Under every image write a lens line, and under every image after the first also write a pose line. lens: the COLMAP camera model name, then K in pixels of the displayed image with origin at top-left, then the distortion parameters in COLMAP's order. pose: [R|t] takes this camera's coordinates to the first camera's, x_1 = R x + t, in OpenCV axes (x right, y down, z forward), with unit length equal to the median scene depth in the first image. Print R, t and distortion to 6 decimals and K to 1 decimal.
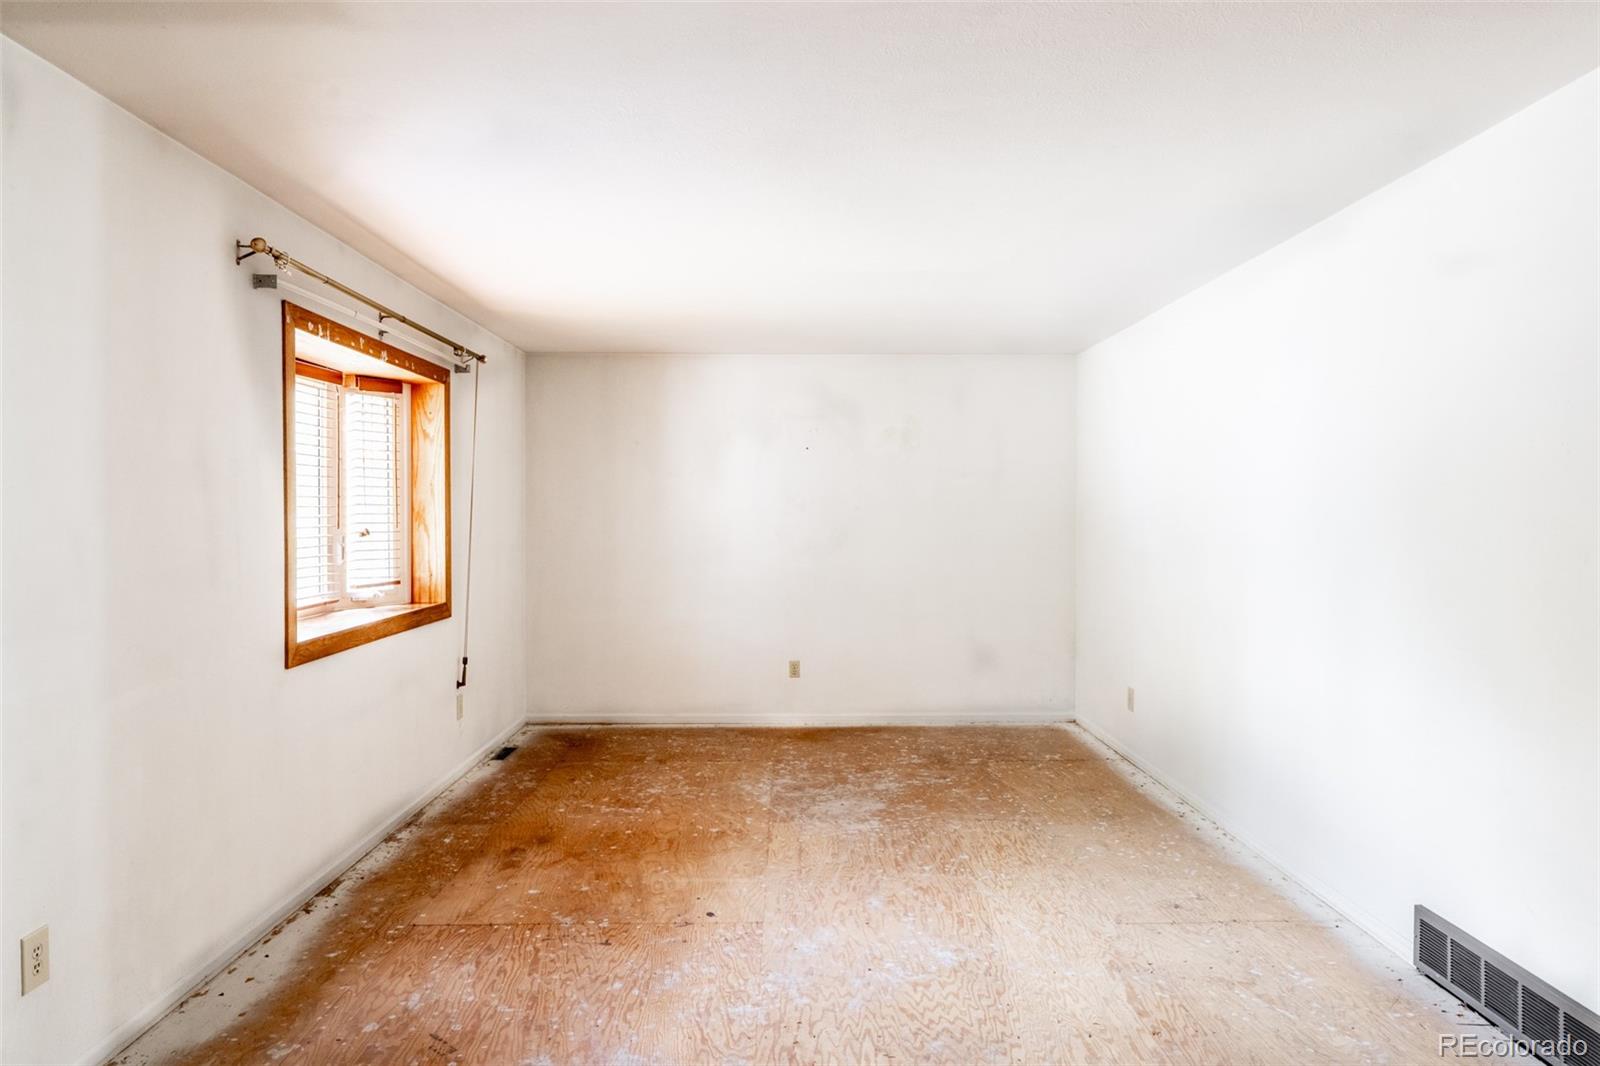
lens RADIAL K [[1075.2, 0, 804.3], [0, 1075.2, 532.8], [0, 0, 1]] dist [-0.000269, -0.000340]
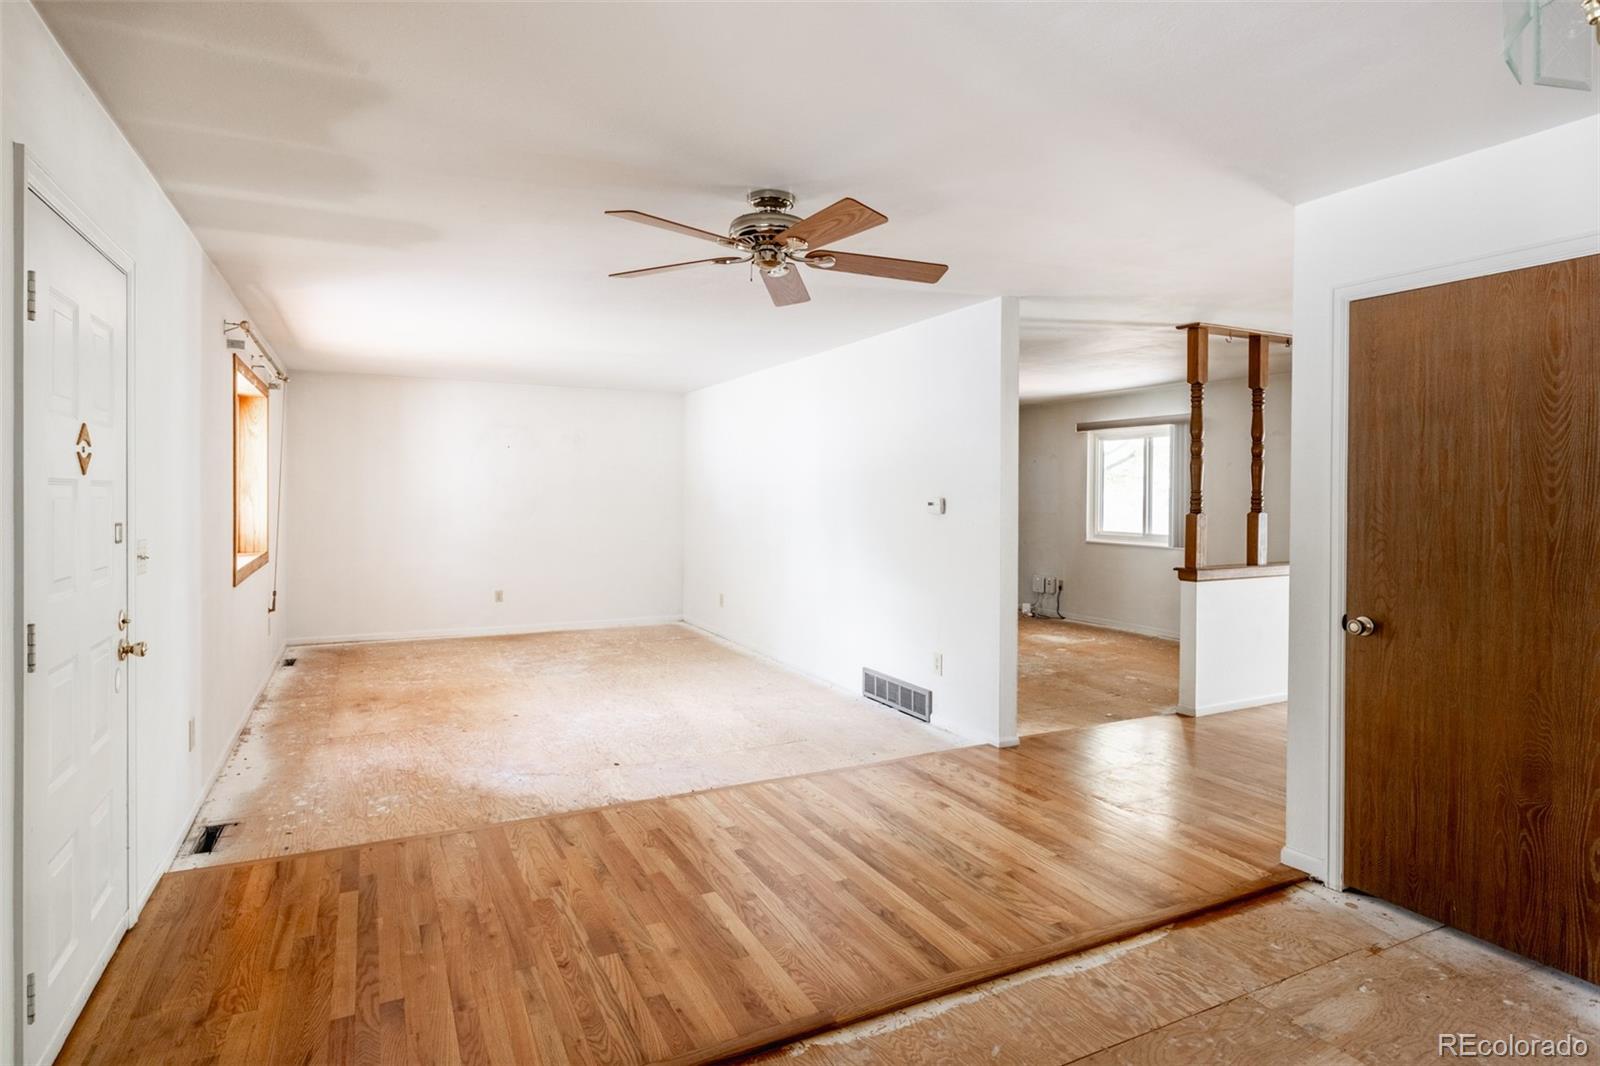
lens RADIAL K [[870.1, 0, 801.7], [0, 870.1, 498.9], [0, 0, 1]] dist [-0.002999, 0.000137]
pose [[0.907666, 0.002171, 0.419688, -0.214610], [0.001822, 0.999957, -0.009113, 0.008825], [-0.419689, 0.009036, 0.907623, -0.413192]]
